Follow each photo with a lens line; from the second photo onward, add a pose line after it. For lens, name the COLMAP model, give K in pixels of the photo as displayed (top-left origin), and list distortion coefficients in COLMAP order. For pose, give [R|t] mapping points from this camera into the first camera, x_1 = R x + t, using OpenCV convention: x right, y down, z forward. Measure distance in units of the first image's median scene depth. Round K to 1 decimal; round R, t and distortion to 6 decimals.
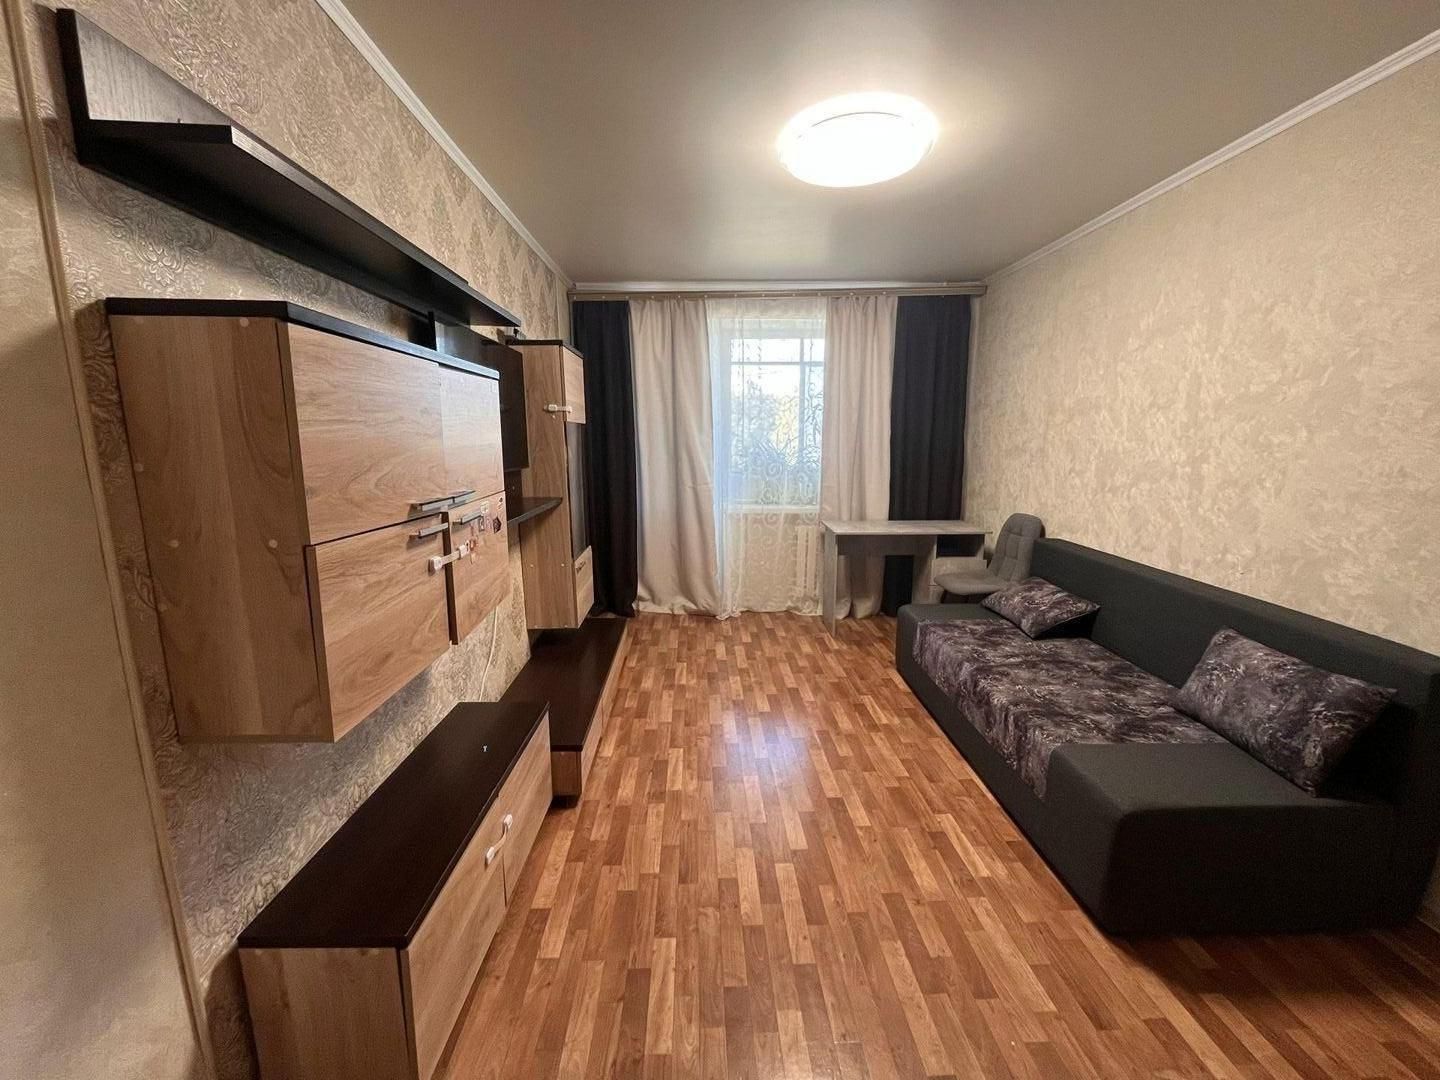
lens RADIAL K [[586.7, 0, 715.3], [0, 586.7, 540.7], [0, 0, 1]] dist [-0.001967, 0.000157]
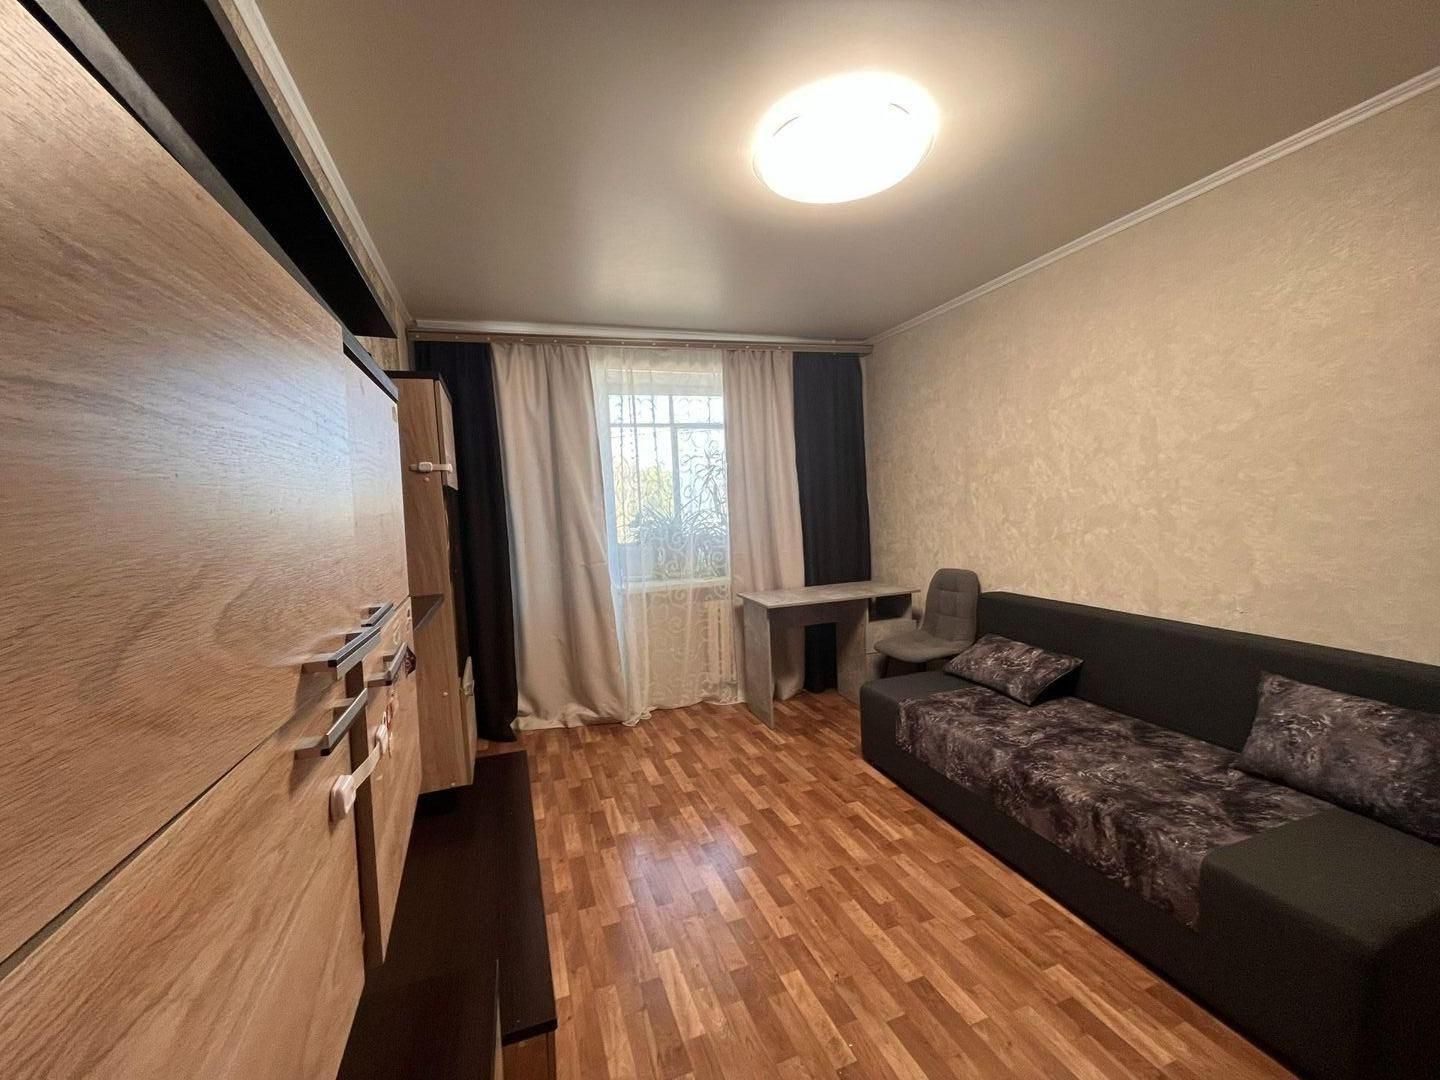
lens RADIAL K [[586.3, 0, 720.0], [0, 586.3, 540.0], [0, 0, 1]] dist [-0.002630, -0.000341]
pose [[0.948116, -0.058610, 0.312476, -0.164861], [0.096231, 0.989660, -0.106360, -0.032667], [-0.303012, 0.130911, 0.943952, 0.246481]]
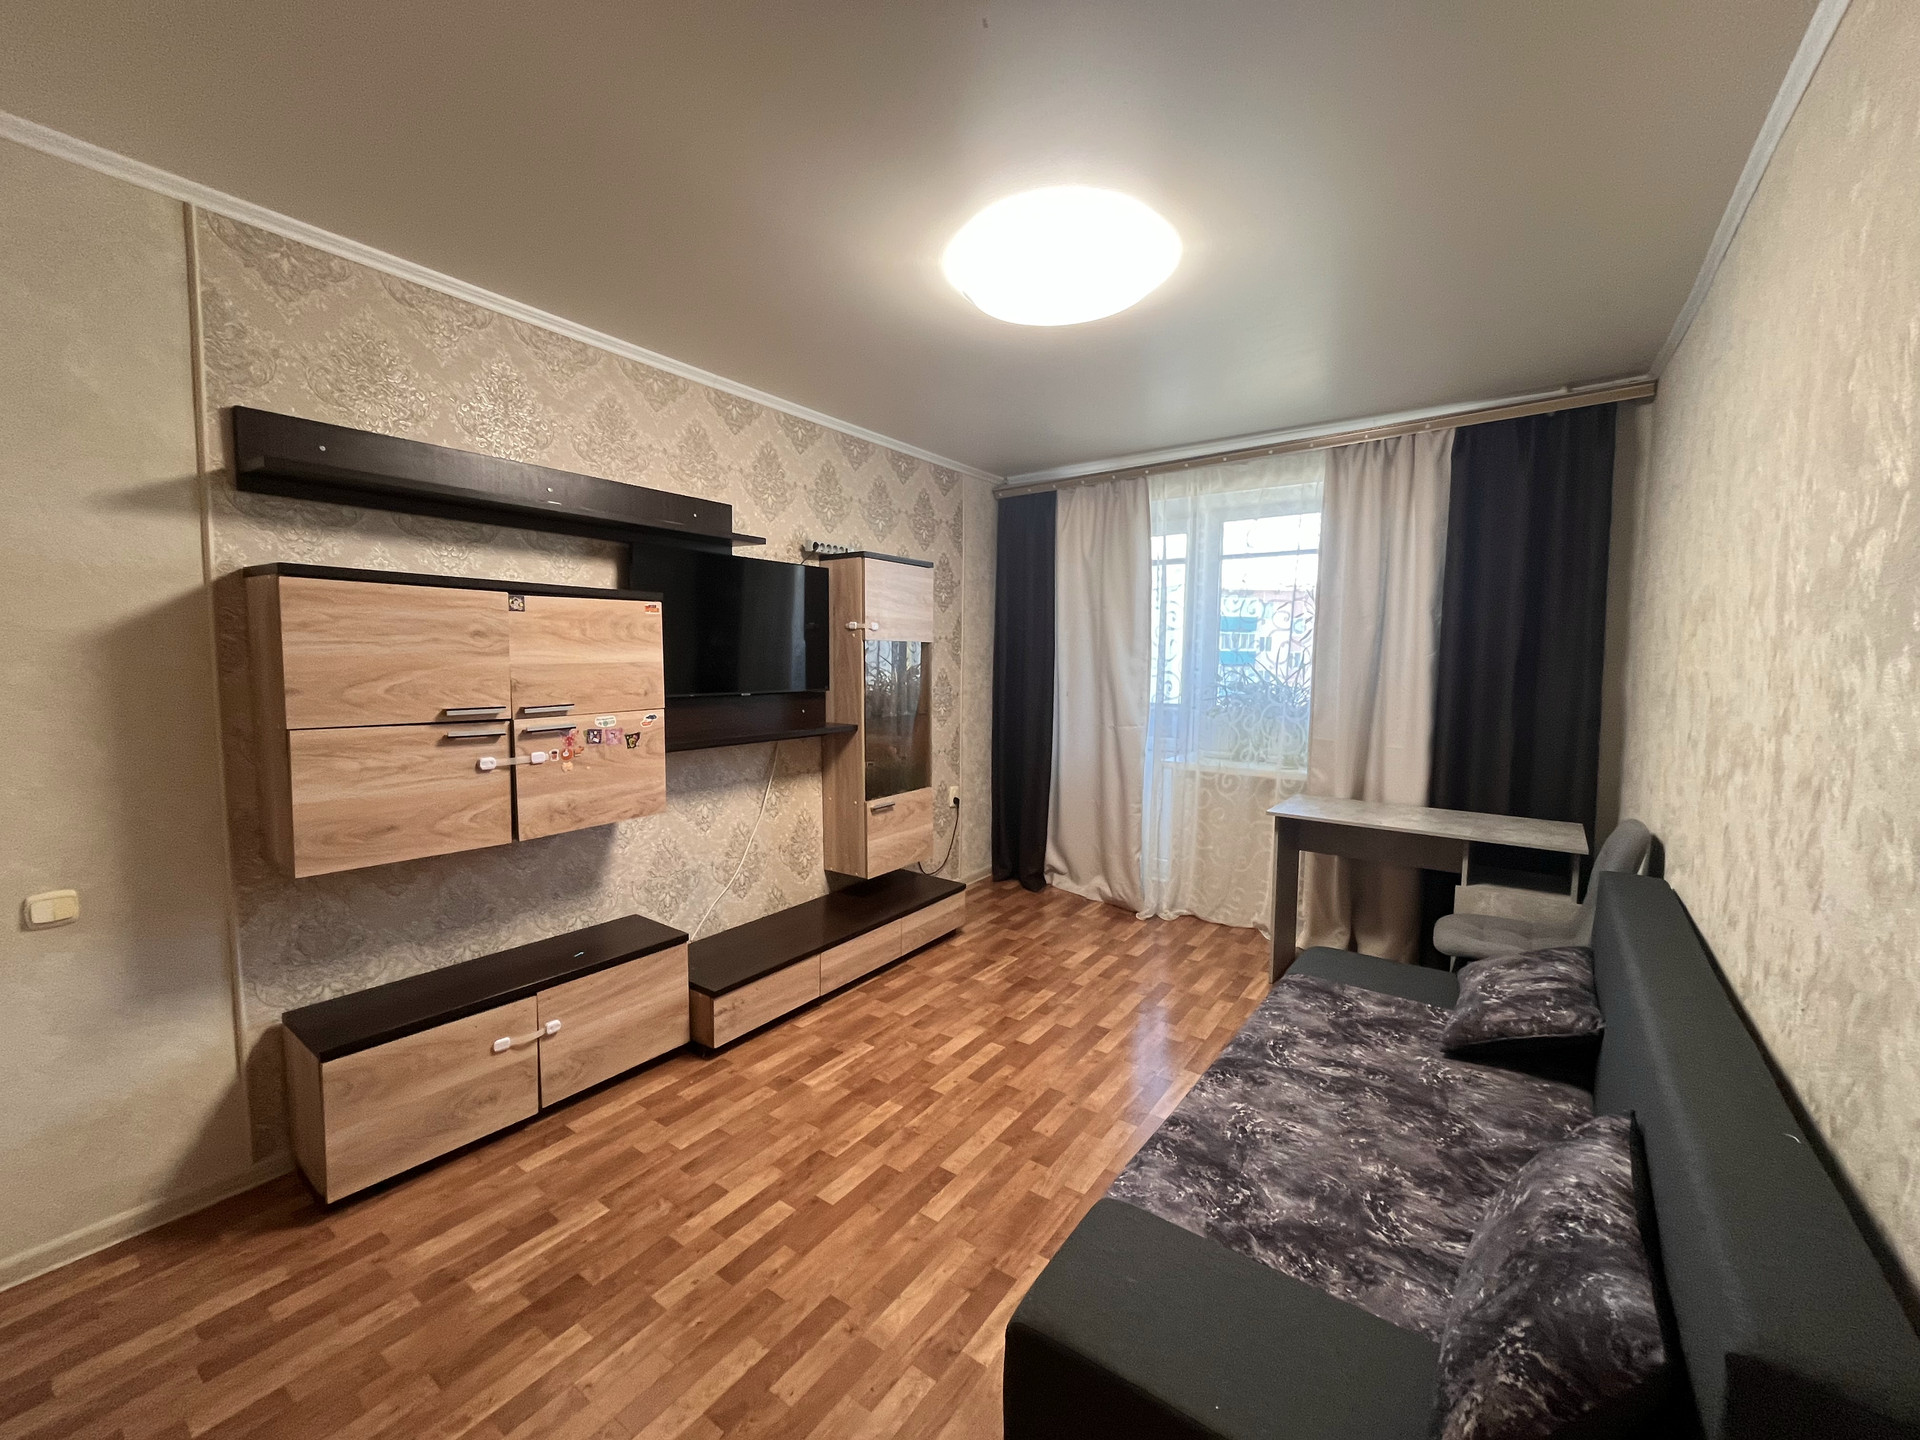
lens RADIAL K [[773.9, 0, 946.9], [0, 773.9, 722.1], [0, 0, 1]] dist [-0.004544, -0.000224]
pose [[0.792527, 0.060332, -0.606845, 0.556201], [-0.116917, 0.991667, -0.054100, -0.031483], [0.598524, 0.113827, 0.792977, 0.159448]]
